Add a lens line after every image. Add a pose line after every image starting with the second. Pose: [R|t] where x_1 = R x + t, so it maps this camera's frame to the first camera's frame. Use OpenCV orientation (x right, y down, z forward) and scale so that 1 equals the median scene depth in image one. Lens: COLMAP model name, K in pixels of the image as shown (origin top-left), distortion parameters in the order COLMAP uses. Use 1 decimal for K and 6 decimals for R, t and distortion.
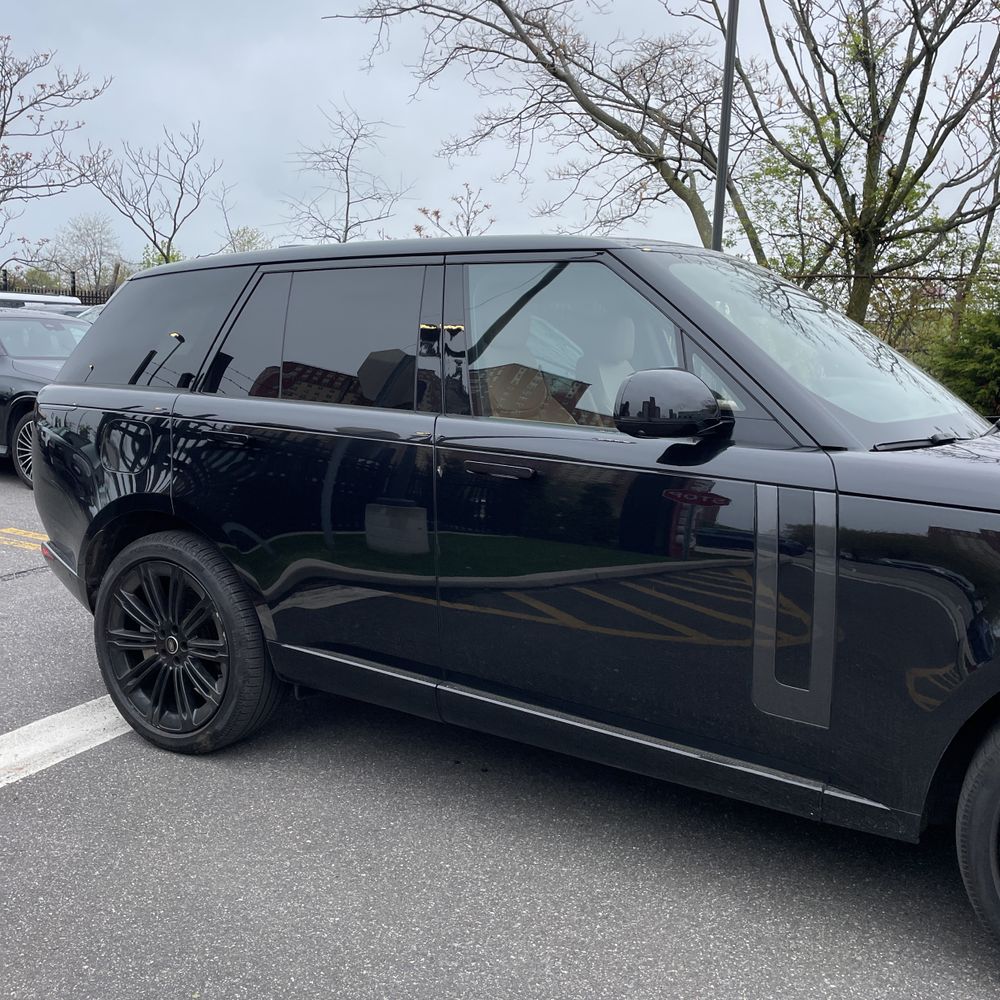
lens RADIAL K [[991.9, 0, 502.1], [0, 991.9, 508.6], [0, 0, 1]] dist [0.086383, -0.112788]
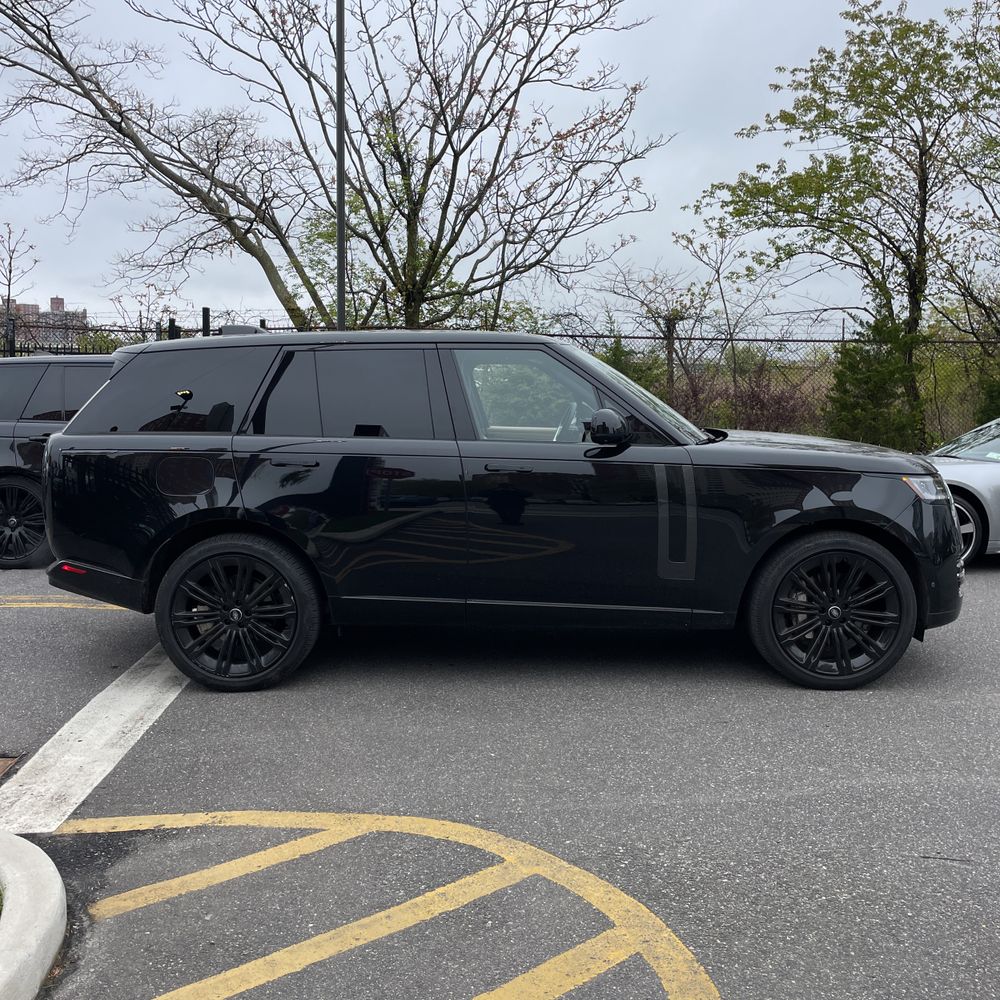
lens RADIAL K [[998.5, 0, 493.3], [0, 998.5, 507.2], [0, 0, 1]] dist [0.079598, -0.103626]
pose [[0.866281, -0.078235, 0.493392, -0.161032], [0.095729, 0.995355, -0.010250, 0.008256], [-0.490298, 0.056112, 0.869747, -0.092277]]
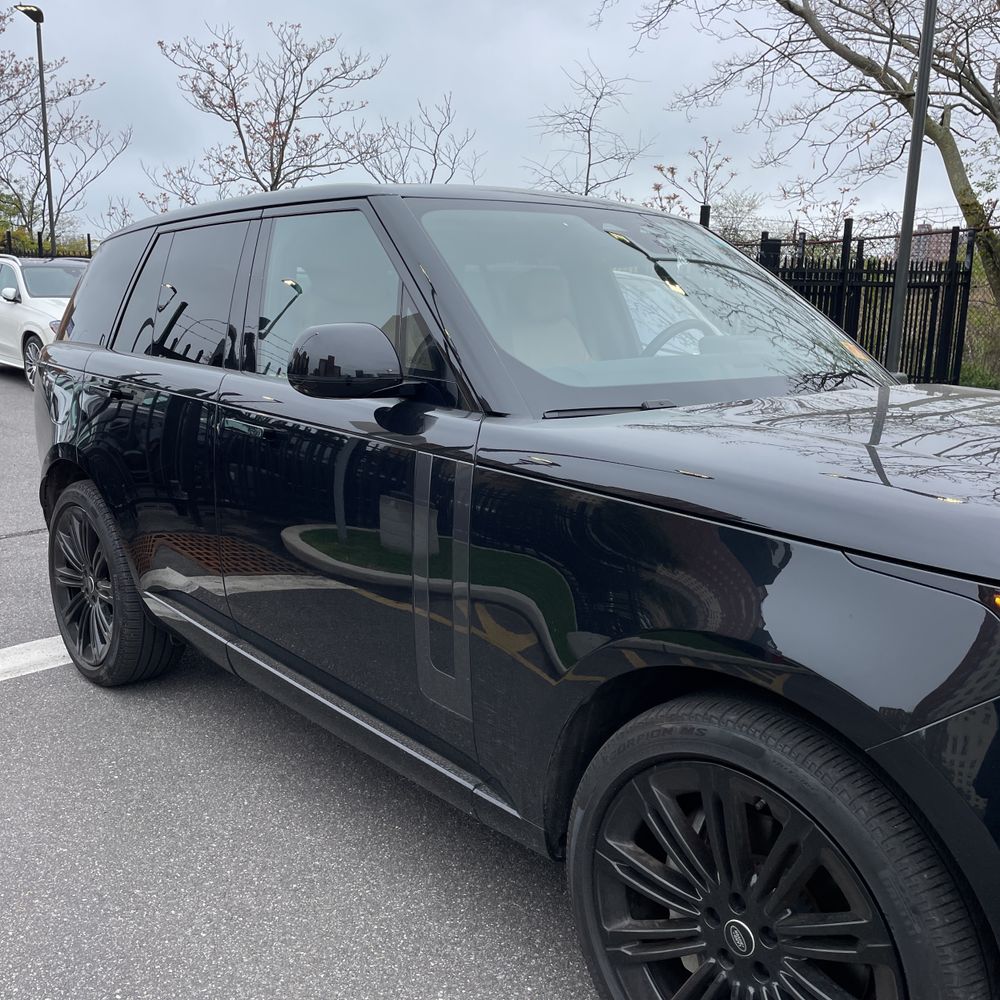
lens RADIAL K [[991.9, 0, 502.1], [0, 991.9, 508.6], [0, 0, 1]] dist [0.086383, -0.112788]
pose [[0.954386, 0.051495, -0.294103, 0.094712], [-0.041407, 0.998324, 0.040431, -0.001712], [0.295692, -0.026409, 0.954918, 0.023345]]
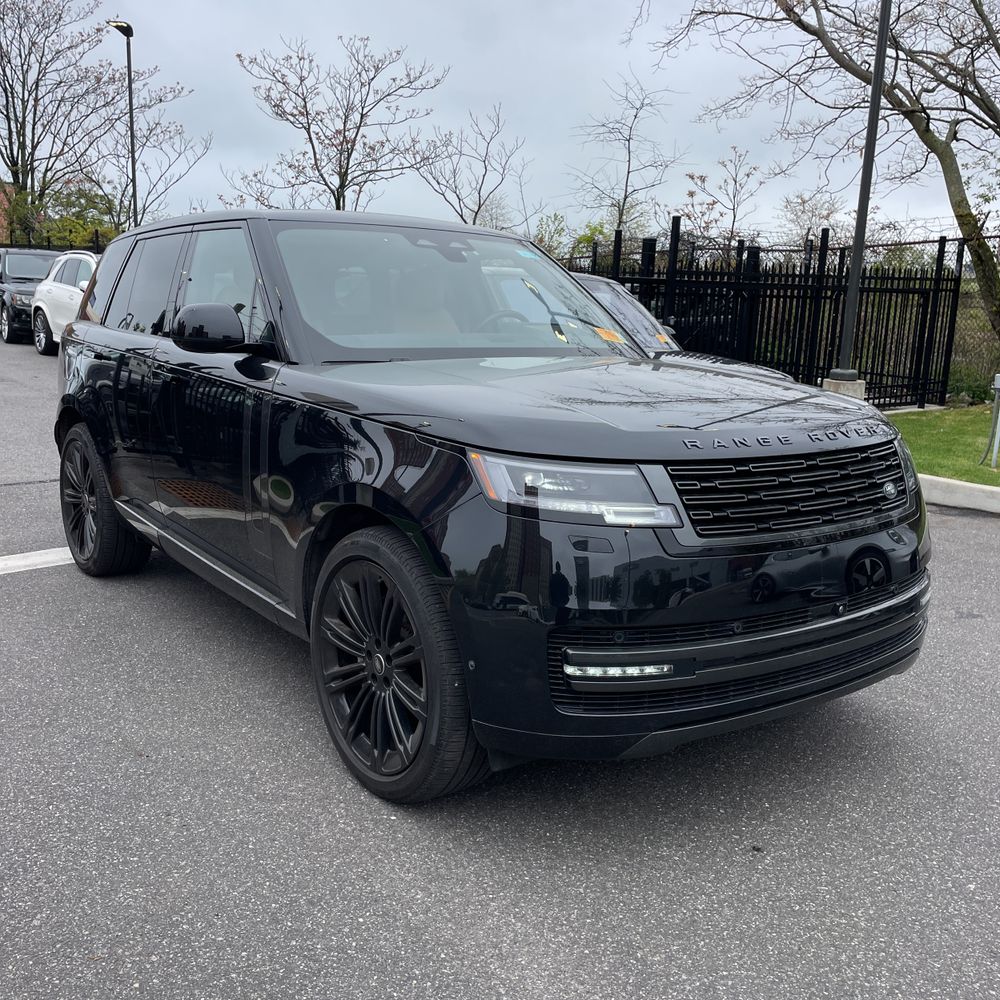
lens RADIAL K [[992.4, 0, 505.7], [0, 992.4, 510.9], [0, 0, 1]] dist [0.083280, -0.112005]
pose [[0.927252, 0.082154, -0.365313, 0.177992], [-0.070058, 0.996469, 0.046268, 0.009640], [0.367825, -0.017310, 0.929734, -0.029761]]
